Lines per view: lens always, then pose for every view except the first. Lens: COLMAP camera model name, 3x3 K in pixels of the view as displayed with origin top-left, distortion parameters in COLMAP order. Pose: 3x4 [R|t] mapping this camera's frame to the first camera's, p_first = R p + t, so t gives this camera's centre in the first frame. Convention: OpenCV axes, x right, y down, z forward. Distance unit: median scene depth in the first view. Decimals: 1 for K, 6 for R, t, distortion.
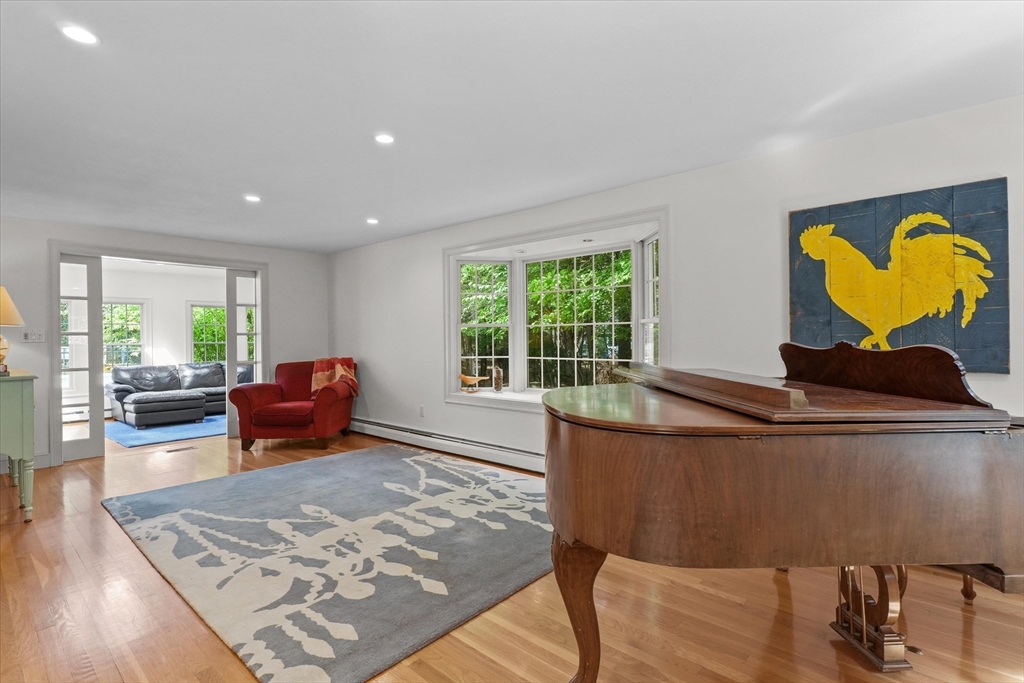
lens RADIAL K [[501.0, 0, 510.8], [0, 501.0, 338.7], [0, 0, 1]] dist [-0.009168, 0.001468]
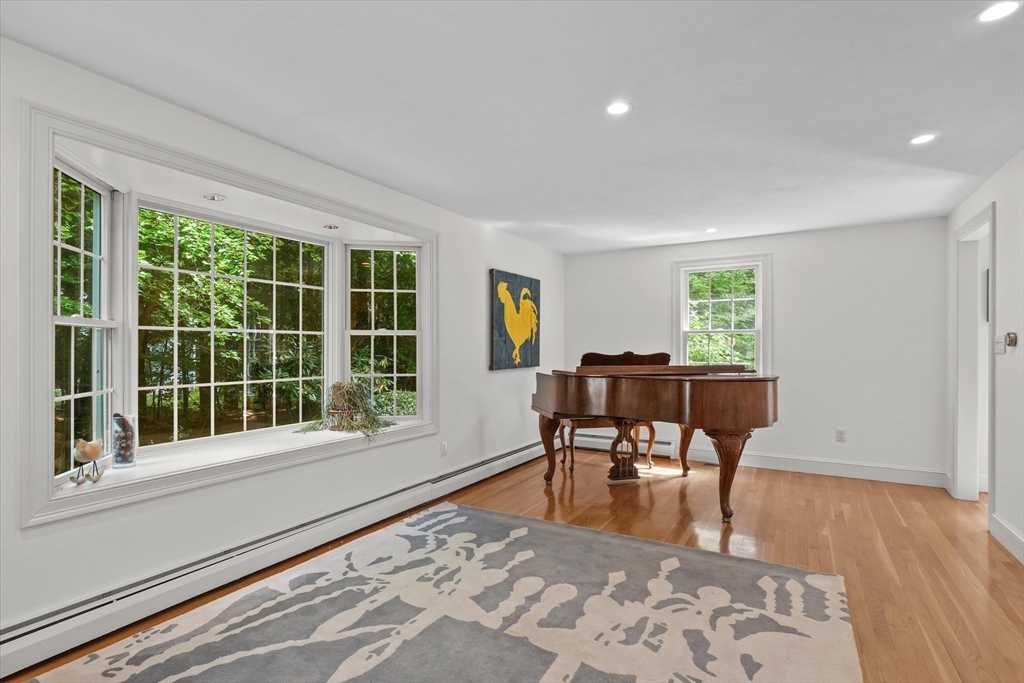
lens RADIAL K [[501.0, 0, 511.6], [0, 501.0, 345.9], [0, 0, 1]] dist [-0.009168, 0.001468]
pose [[-0.206544, 0.012602, 0.978356, -1.104252], [0.005251, 0.999917, -0.011772, 0.002956], [-0.978423, 0.002706, -0.206593, 1.451525]]
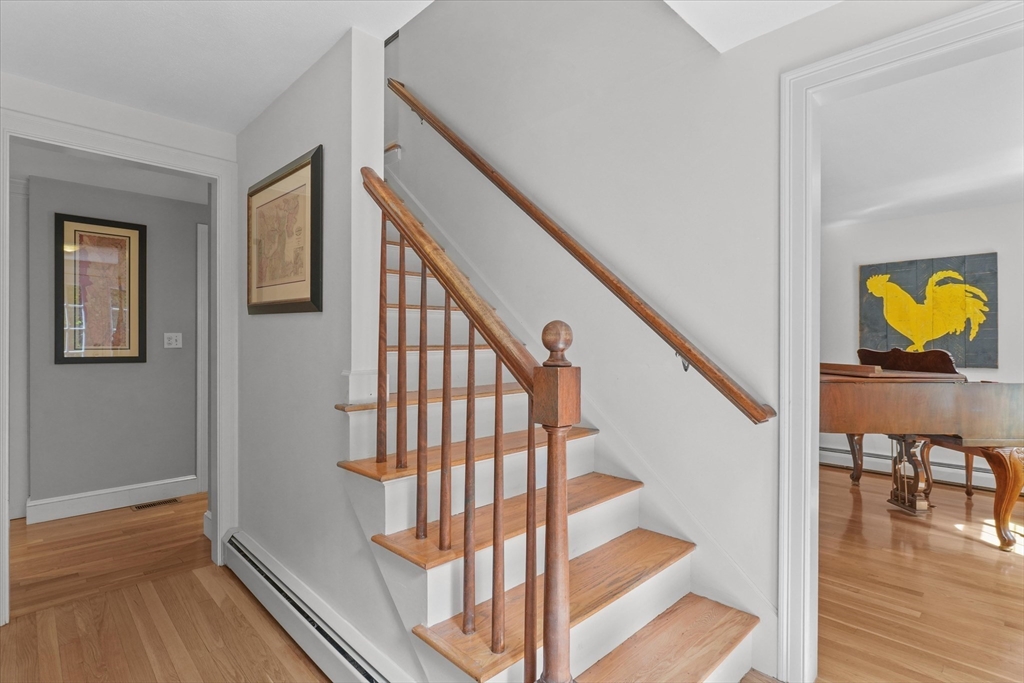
lens RADIAL K [[501.0, 0, 512.1], [0, 501.0, 343.8], [0, 0, 1]] dist [-0.009168, 0.001468]
pose [[0.998008, 0.010570, -0.062189, -0.490511], [-0.010711, 0.999941, -0.001935, 0.006986], [0.062165, 0.002597, 0.998063, -0.716626]]
